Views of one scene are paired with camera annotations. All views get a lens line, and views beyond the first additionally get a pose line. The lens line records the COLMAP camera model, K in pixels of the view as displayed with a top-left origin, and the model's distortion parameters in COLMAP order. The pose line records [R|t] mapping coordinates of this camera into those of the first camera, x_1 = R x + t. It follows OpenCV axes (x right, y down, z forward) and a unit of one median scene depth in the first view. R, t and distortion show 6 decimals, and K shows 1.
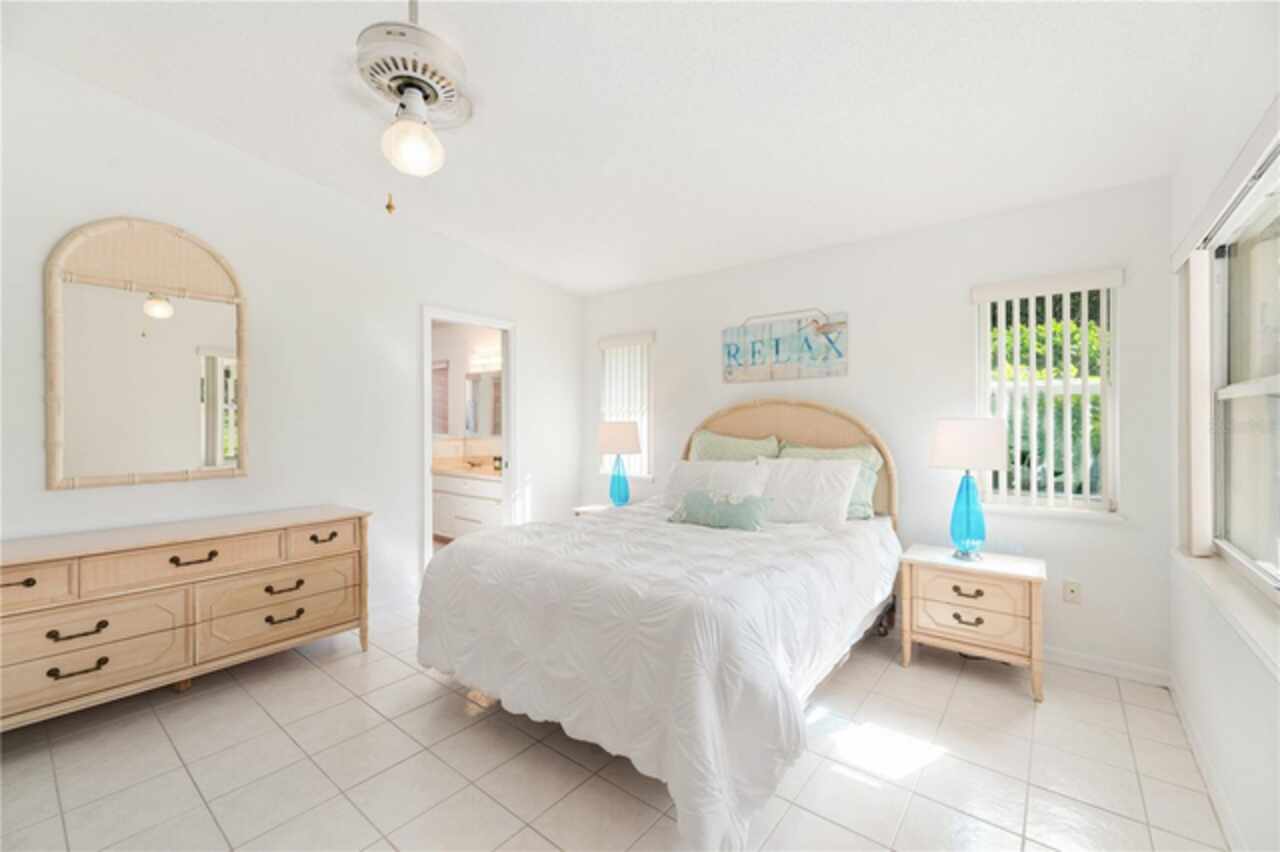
lens RADIAL K [[547.3, 0, 640.1], [0, 547.3, 420.5], [0, 0, 1]] dist [0.002337, 0.001328]
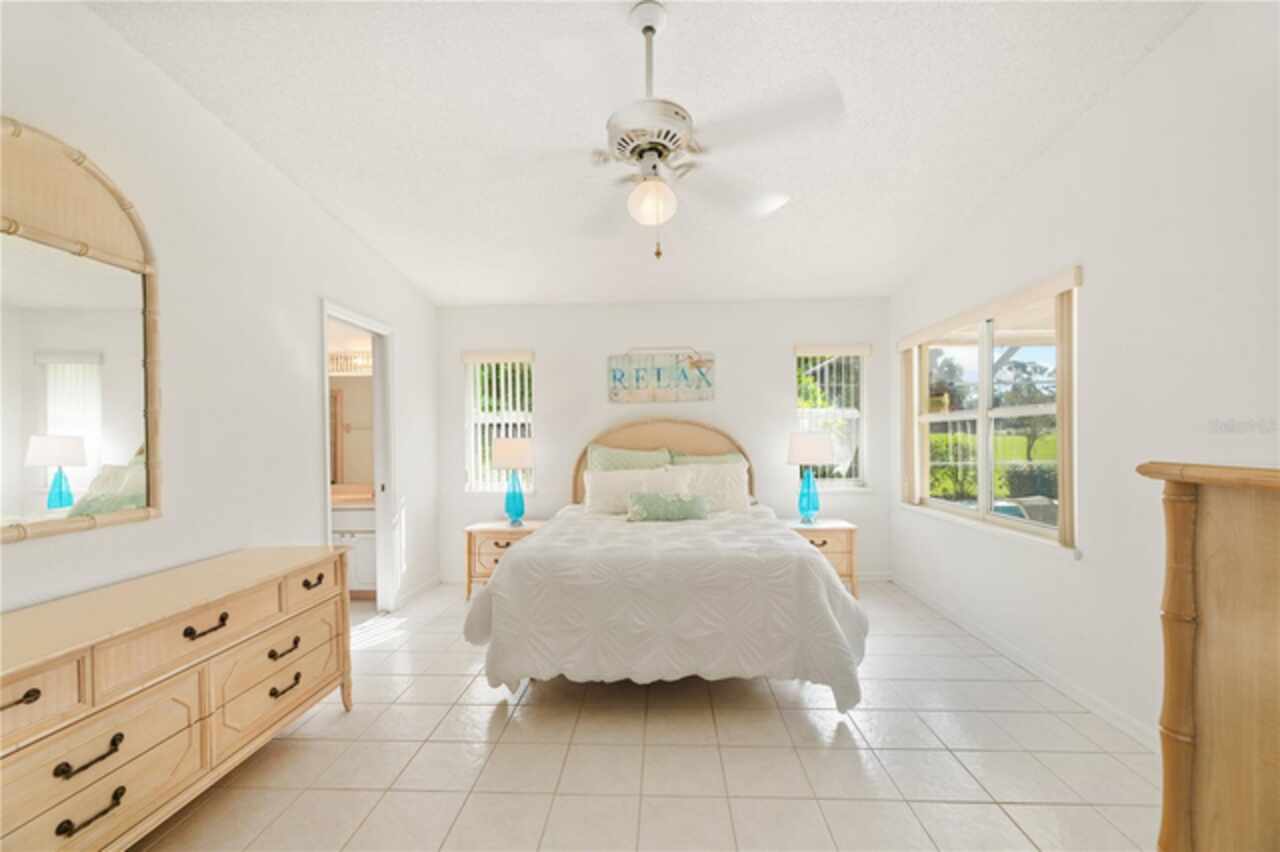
lens RADIAL K [[547.3, 0, 669.4], [0, 547.3, 442.4], [0, 0, 1]] dist [0.002337, 0.001328]
pose [[0.785661, -0.016361, 0.618441, -0.525603], [0.010446, 0.999859, 0.013182, 0.000516], [-0.618569, -0.003896, 0.785721, 0.025591]]
